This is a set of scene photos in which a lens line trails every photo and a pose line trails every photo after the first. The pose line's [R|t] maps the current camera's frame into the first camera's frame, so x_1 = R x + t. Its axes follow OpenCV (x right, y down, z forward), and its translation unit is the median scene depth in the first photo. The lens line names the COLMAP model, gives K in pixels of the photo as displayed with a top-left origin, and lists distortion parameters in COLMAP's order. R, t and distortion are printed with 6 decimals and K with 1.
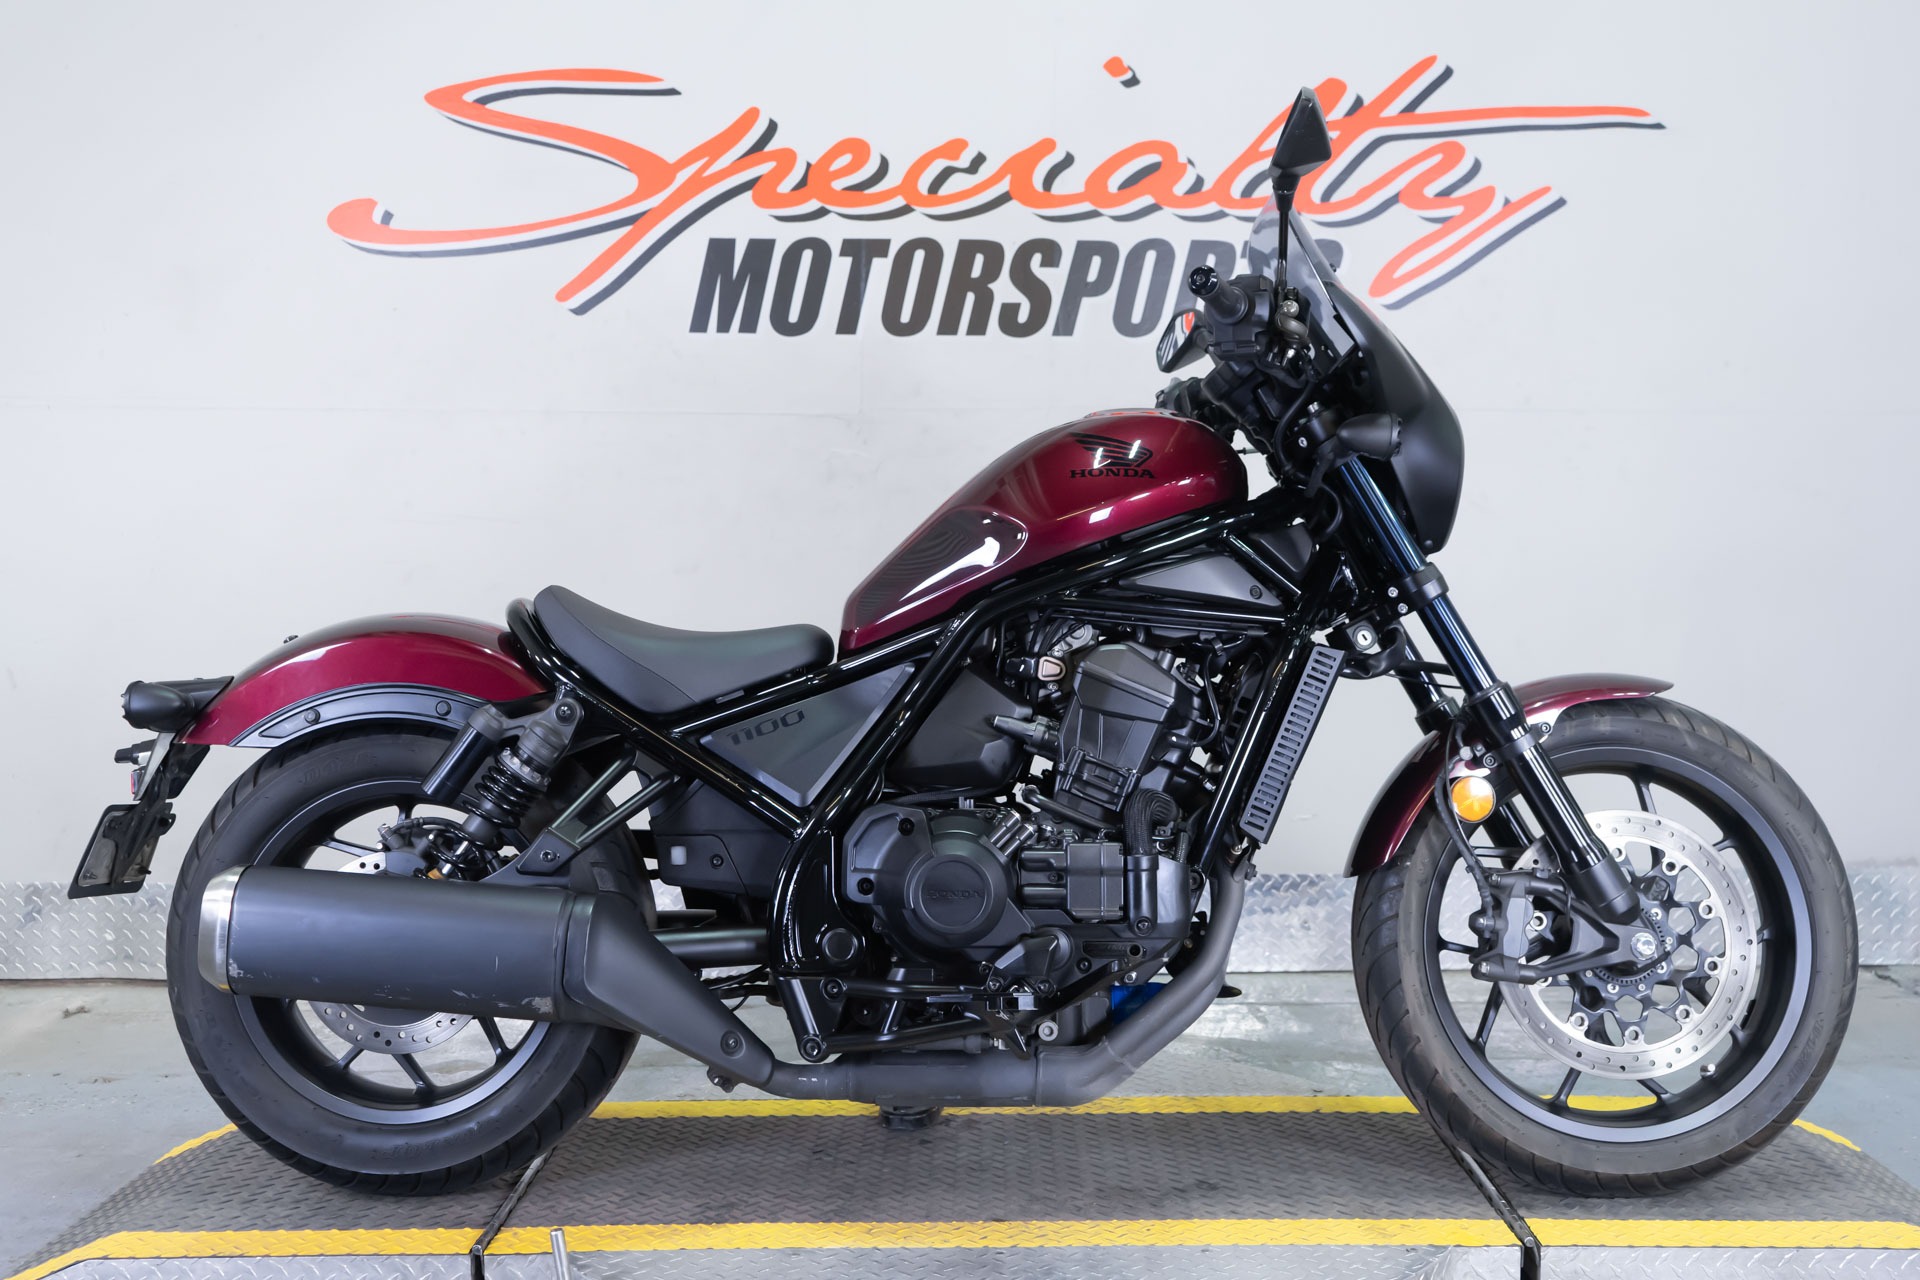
lens RADIAL K [[1817.9, 0, 984.8], [0, 1817.9, 653.2], [0, 0, 1]] dist [0.002319, 0.000000]
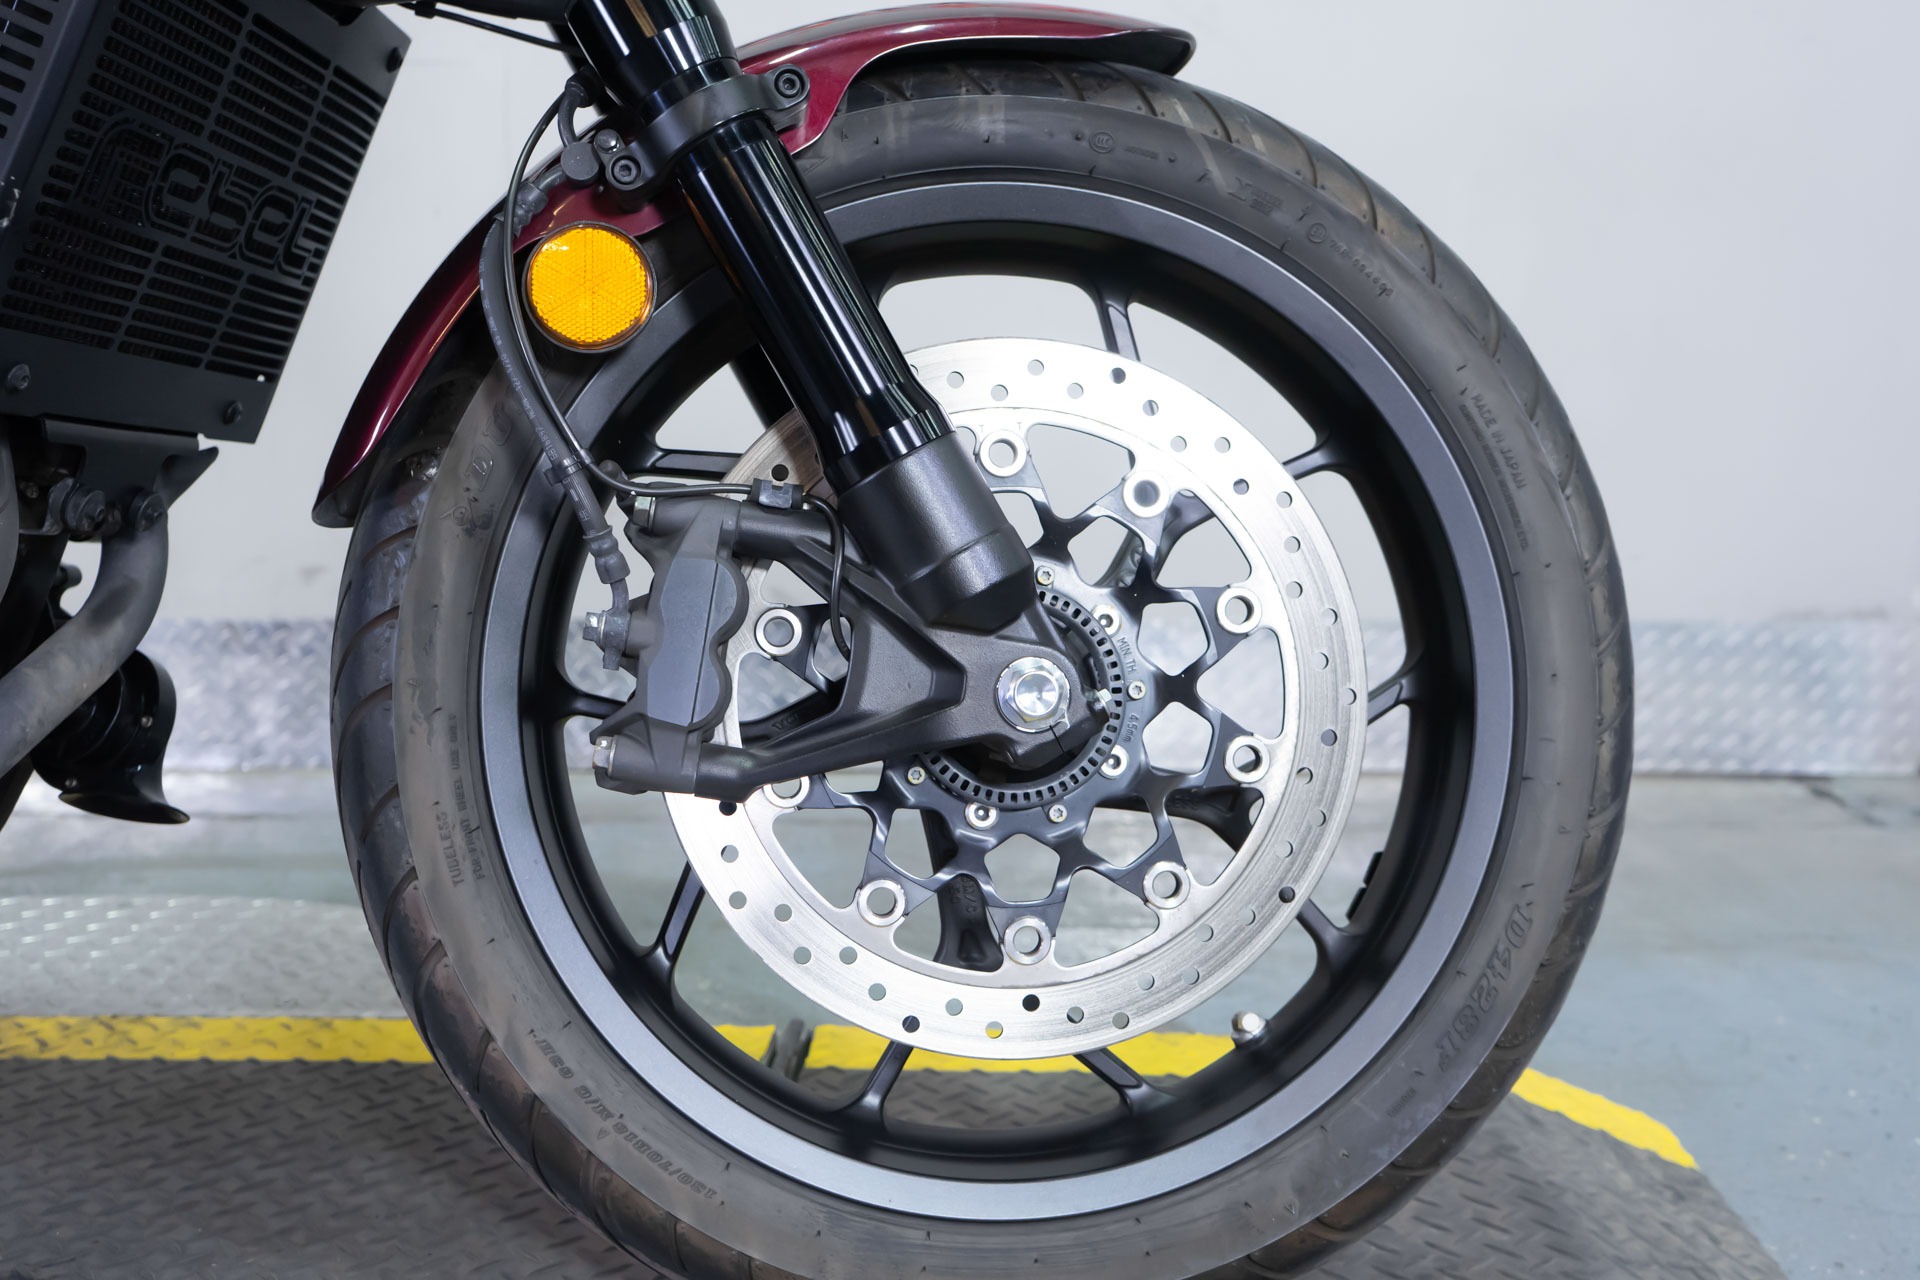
lens RADIAL K [[1762.6, 0, 951.2], [0, 1762.6, 655.4], [0, 0, 1]] dist [-0.001368, 0.000000]
pose [[0.998418, 0.012579, 0.054794, 0.312096], [-0.015952, 0.997976, 0.061566, 0.126608], [-0.053908, -0.062343, 0.996598, 0.629027]]
